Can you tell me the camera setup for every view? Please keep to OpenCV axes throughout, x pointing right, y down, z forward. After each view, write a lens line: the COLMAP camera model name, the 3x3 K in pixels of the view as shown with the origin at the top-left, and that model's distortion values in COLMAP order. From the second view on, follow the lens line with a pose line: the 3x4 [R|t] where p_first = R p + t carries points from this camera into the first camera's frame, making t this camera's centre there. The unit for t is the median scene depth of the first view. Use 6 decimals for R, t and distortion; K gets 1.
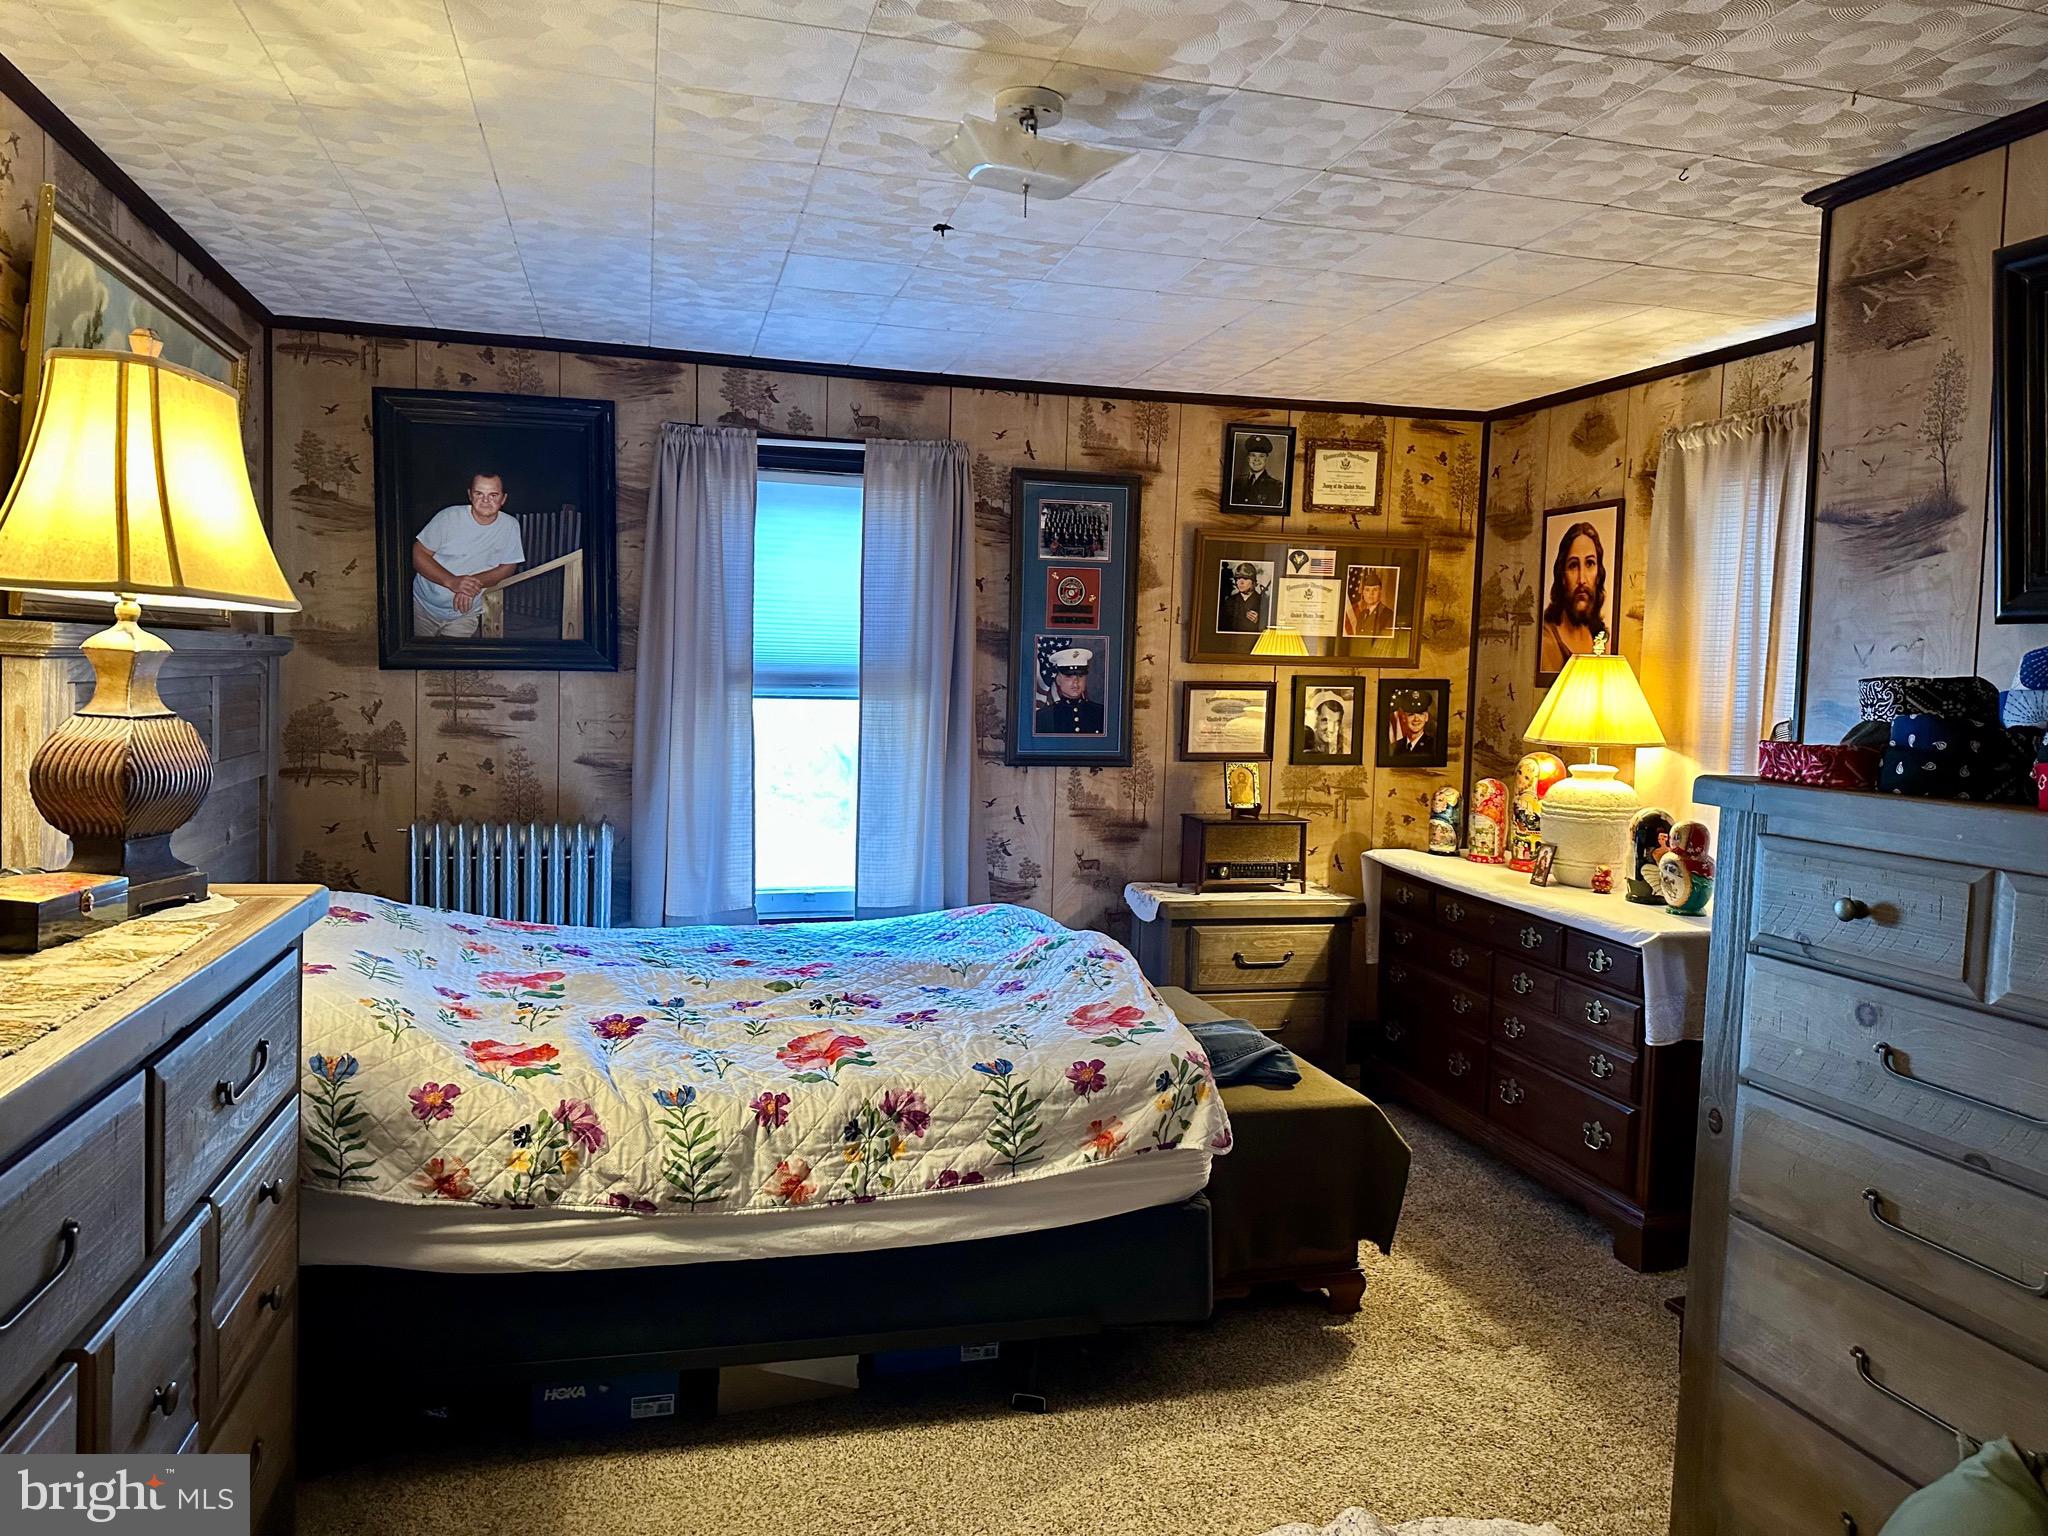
lens RADIAL K [[1430.9, 0, 998.2], [0, 1430.9, 754.2], [0, 0, 1]] dist [0.087354, -0.109340]
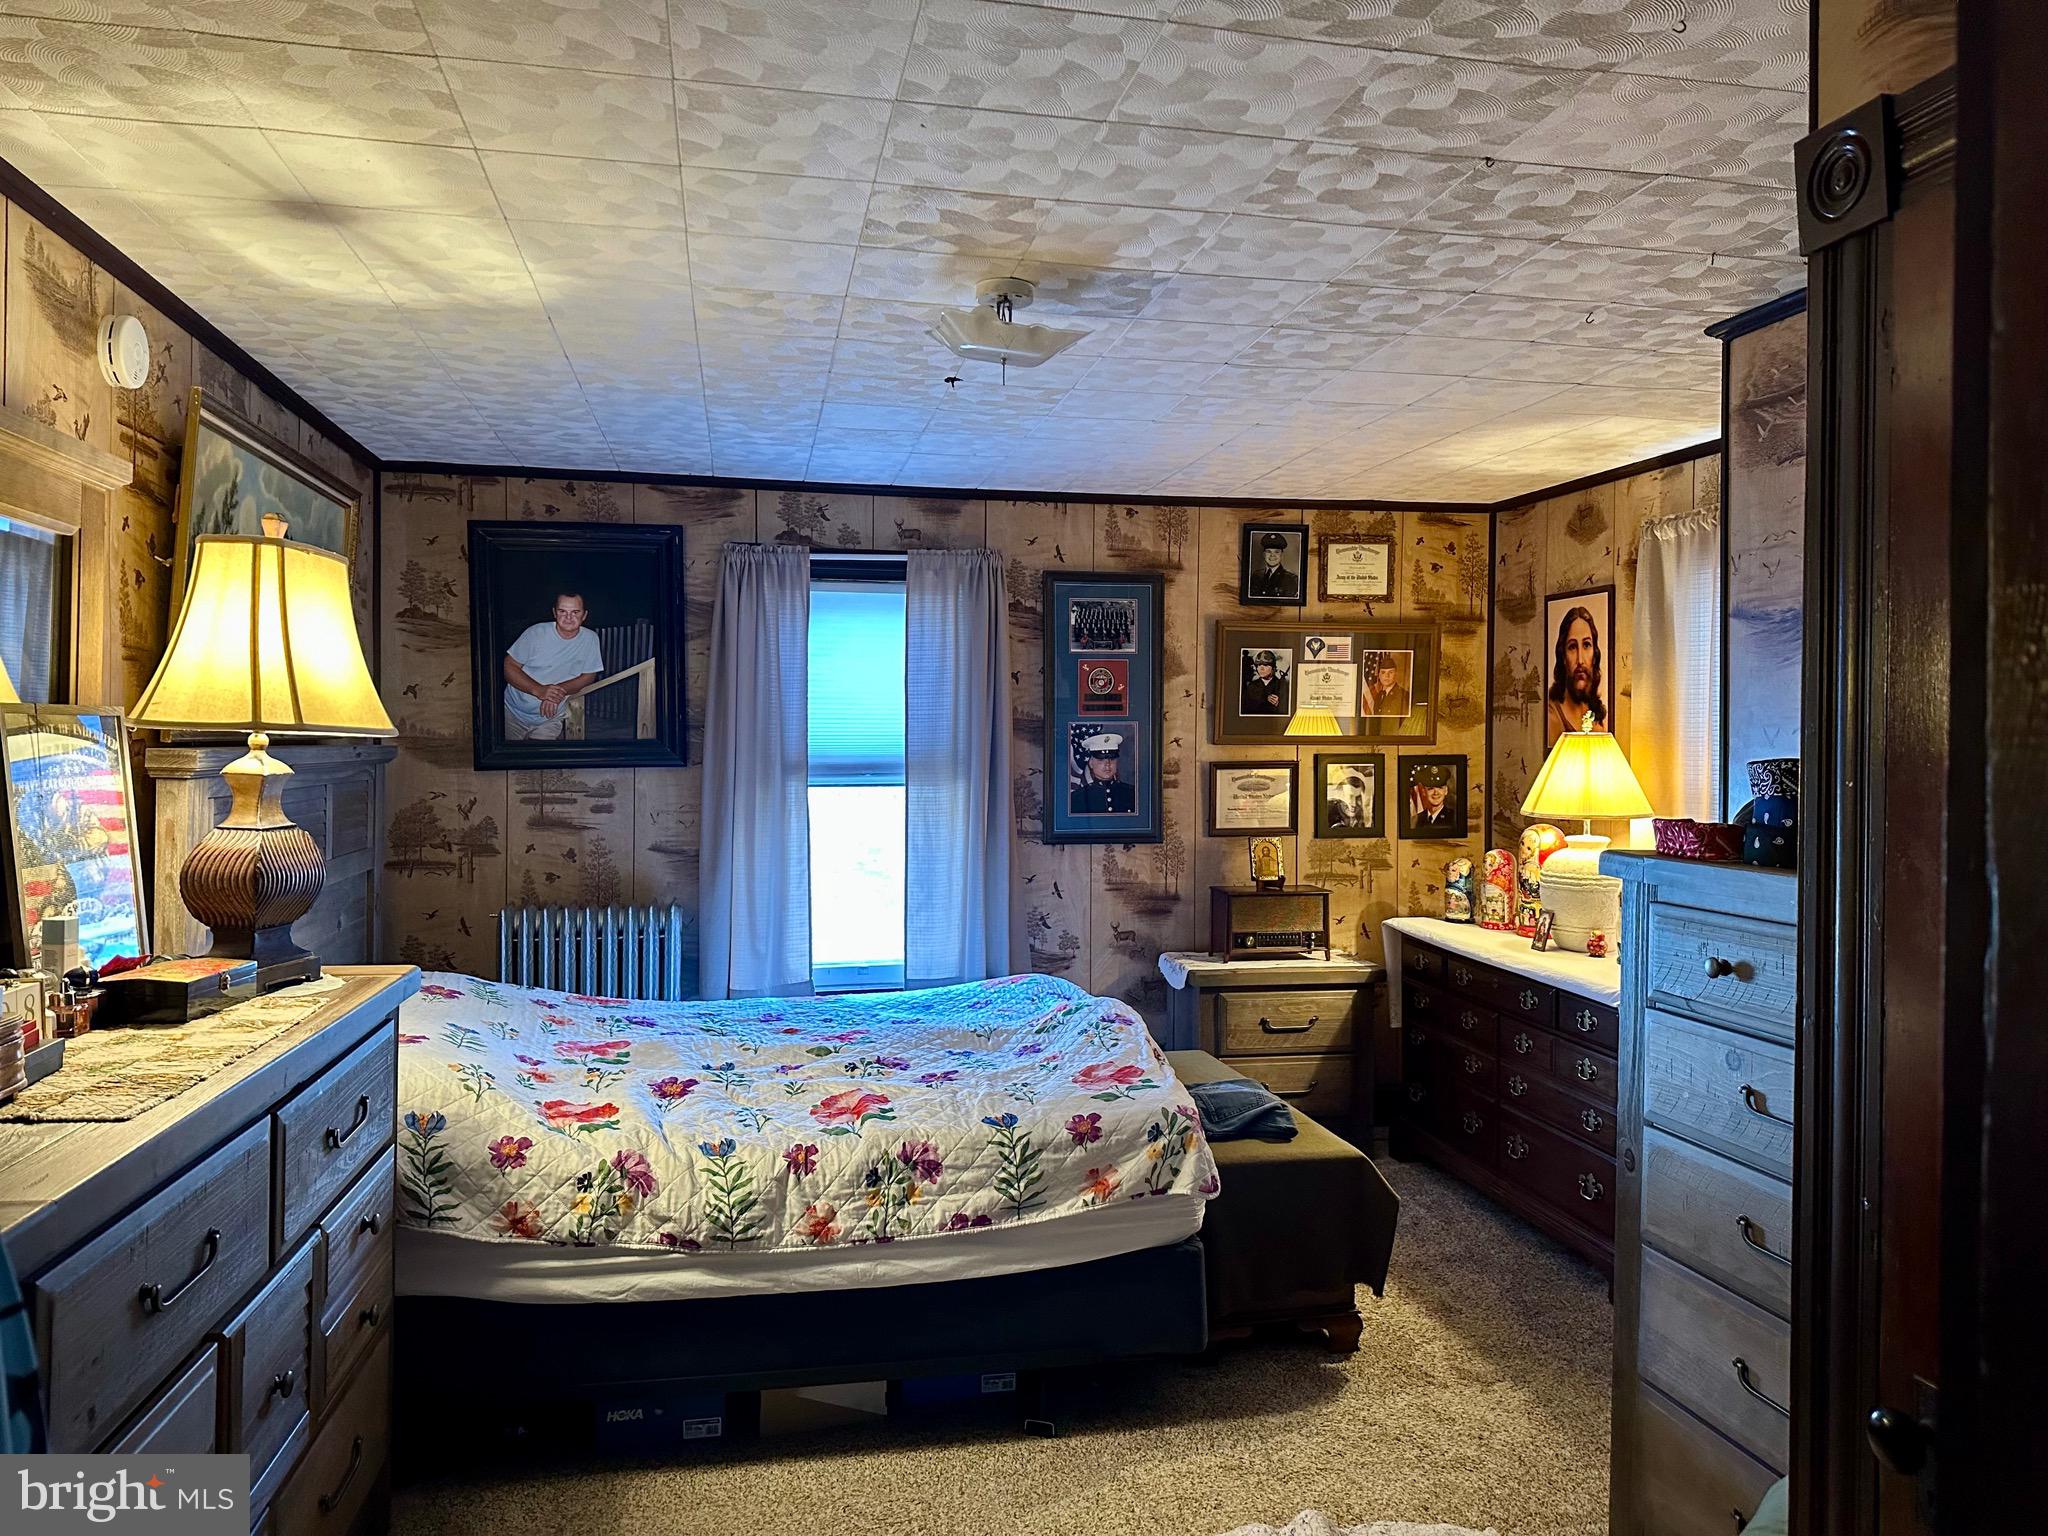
lens RADIAL K [[1440.5, 0, 1016.1], [0, 1440.5, 748.9], [0, 0, 1]] dist [0.092452, -0.129035]
pose [[0.998181, -0.022476, -0.055950, 0.072663], [0.019497, 0.998392, -0.053226, -0.010158], [0.057056, 0.052038, 0.997014, -0.129536]]
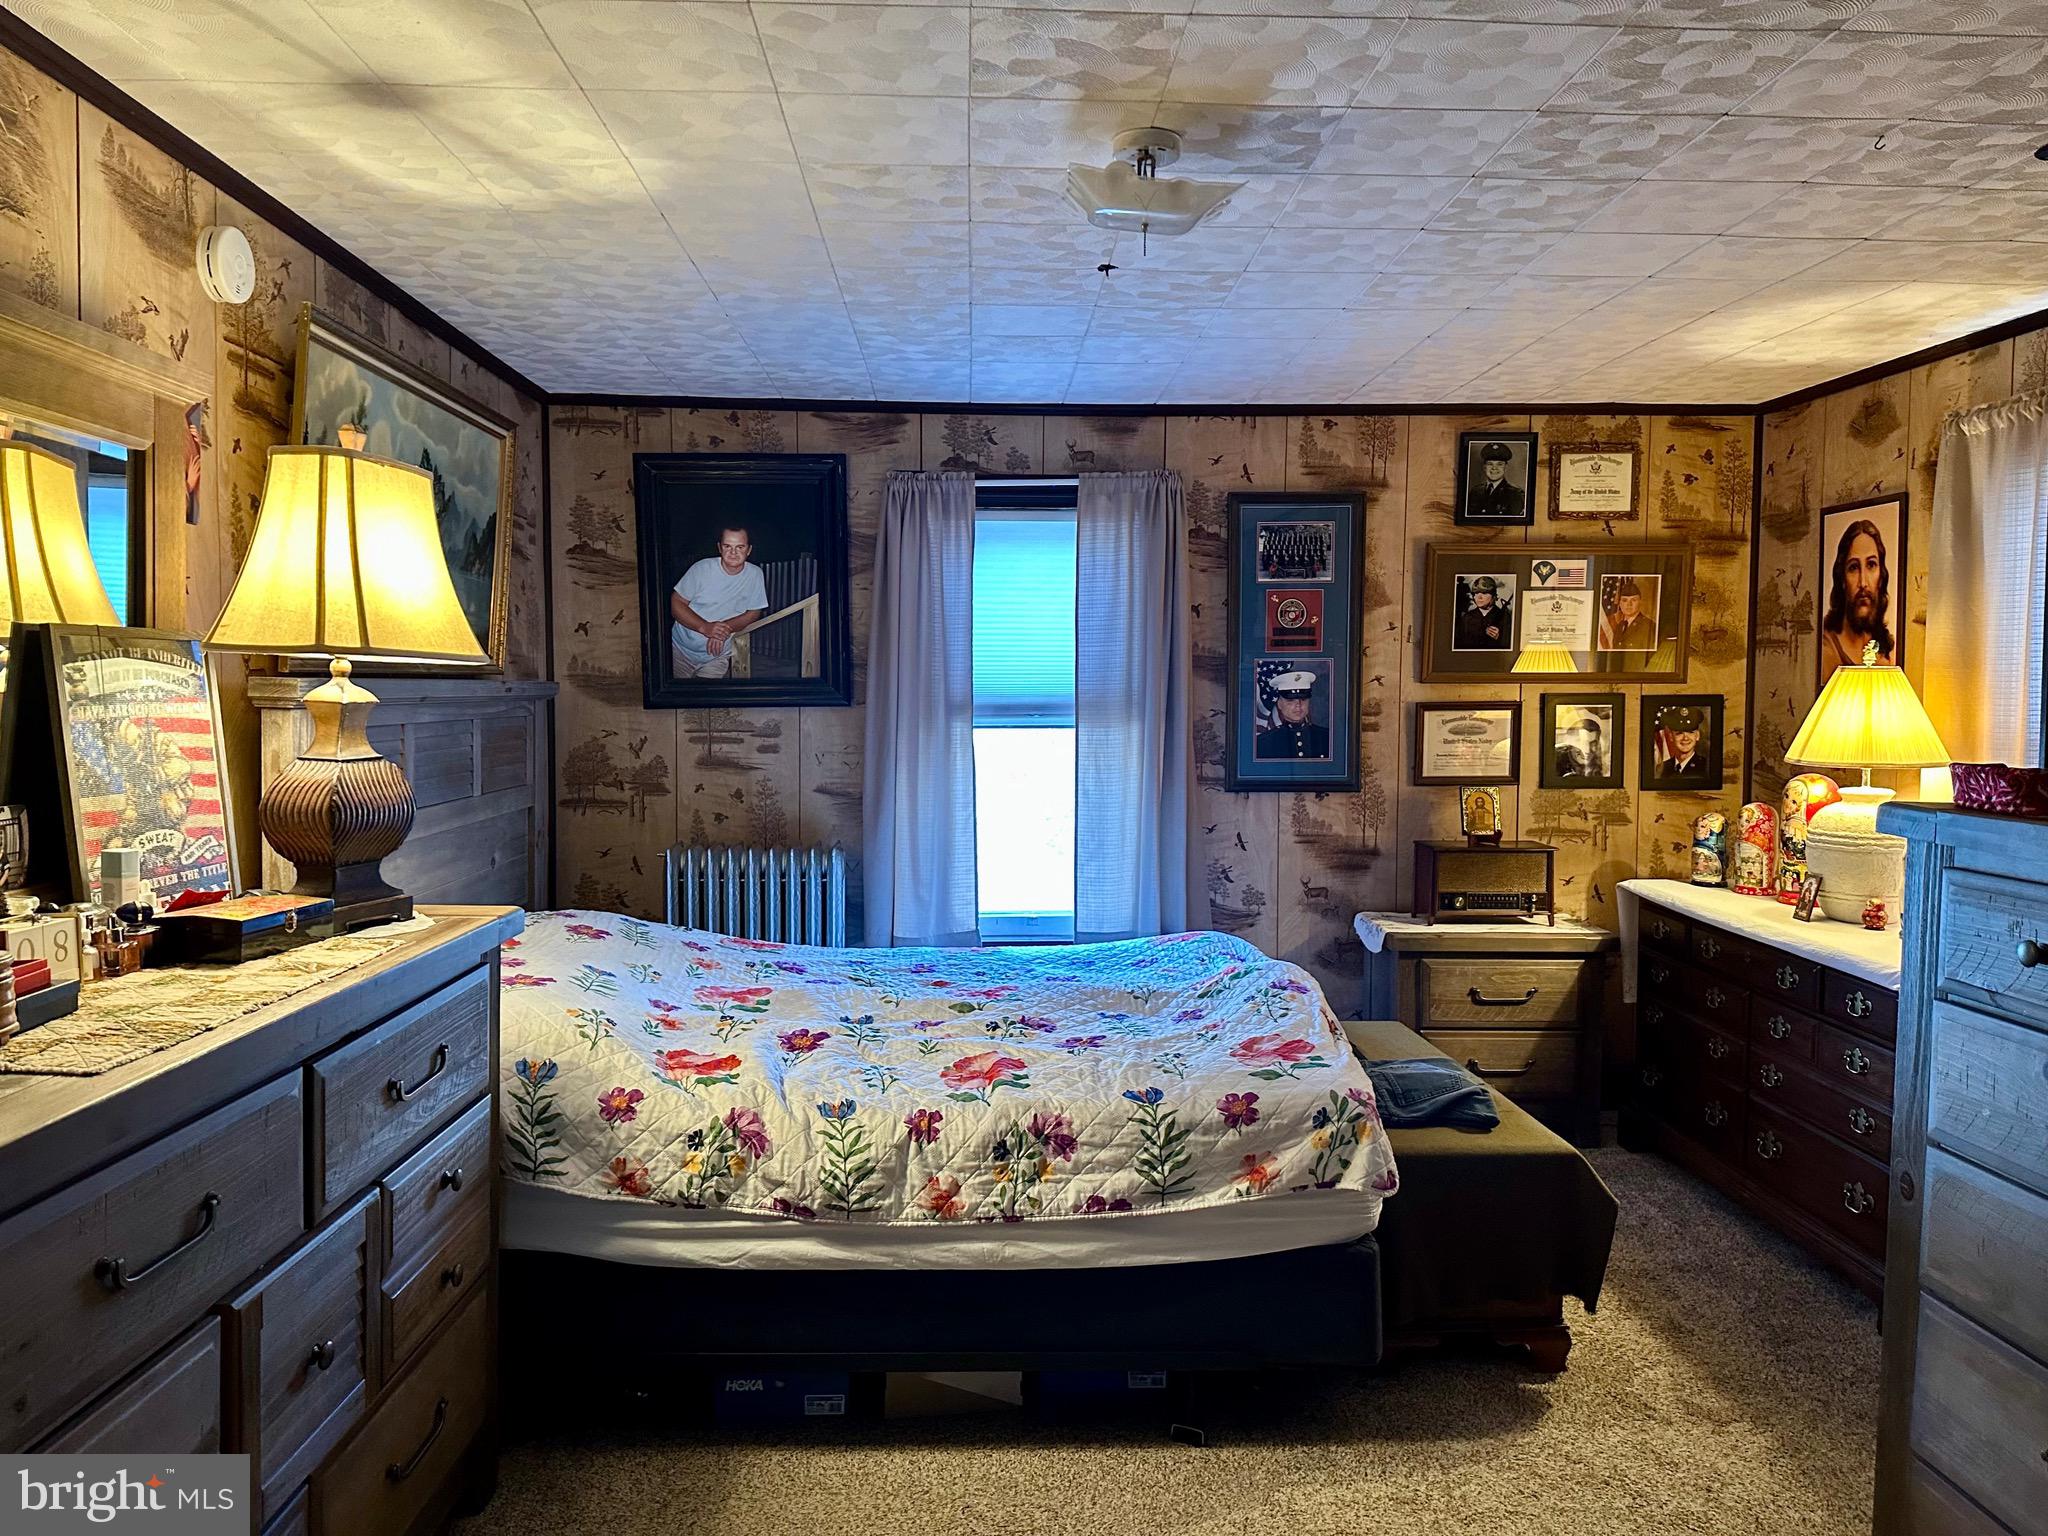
lens RADIAL K [[1427.8, 0, 1008.8], [0, 1427.8, 754.0], [0, 0, 1]] dist [0.084937, -0.121782]
pose [[0.975702, -0.012511, -0.218743, 0.117386], [0.009039, 0.999817, -0.016866, -0.004248], [0.218914, 0.014479, 0.975637, -0.002215]]
